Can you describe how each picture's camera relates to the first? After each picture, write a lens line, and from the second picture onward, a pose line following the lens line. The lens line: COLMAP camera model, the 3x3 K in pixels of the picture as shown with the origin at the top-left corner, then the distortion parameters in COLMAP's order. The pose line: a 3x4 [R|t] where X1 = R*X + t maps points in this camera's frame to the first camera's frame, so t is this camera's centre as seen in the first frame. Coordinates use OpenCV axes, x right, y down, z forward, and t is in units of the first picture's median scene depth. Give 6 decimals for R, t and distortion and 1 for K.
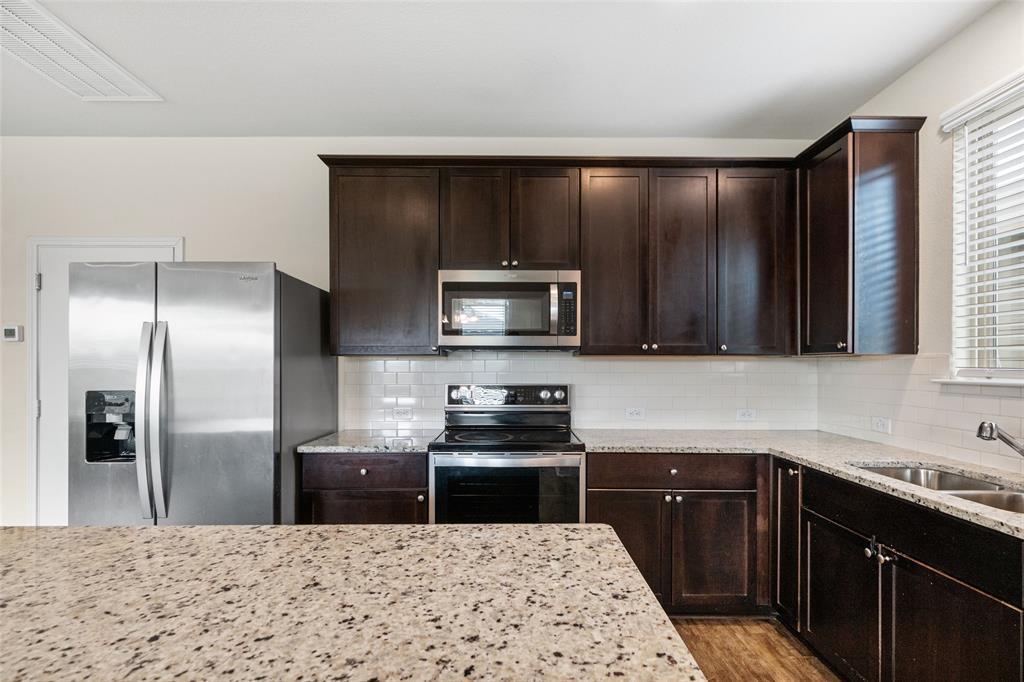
lens RADIAL K [[487.2, 0, 500.3], [0, 487.2, 391.2], [0, 0, 1]] dist [0.004093, -0.002825]
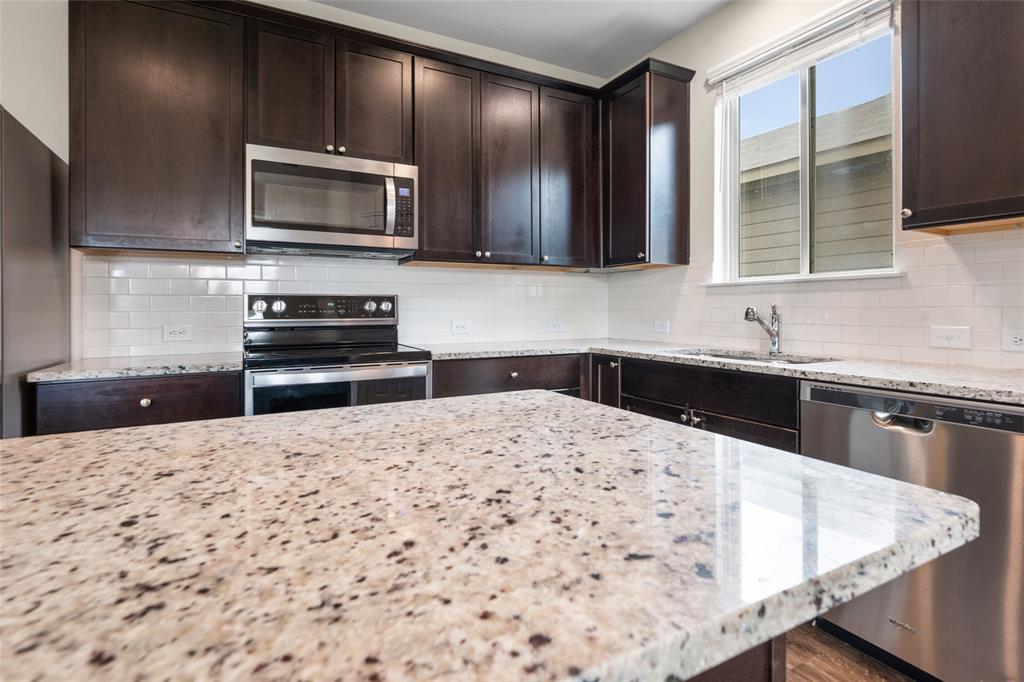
lens RADIAL K [[521.0, 0, 509.5], [0, 521.0, 337.8], [0, 0, 1]] dist [0.010565, -0.004149]
pose [[0.883289, -0.031118, 0.467795, -0.157786], [0.028746, 0.999512, 0.012209, 0.072359], [-0.467947, 0.002663, 0.883753, 0.039873]]
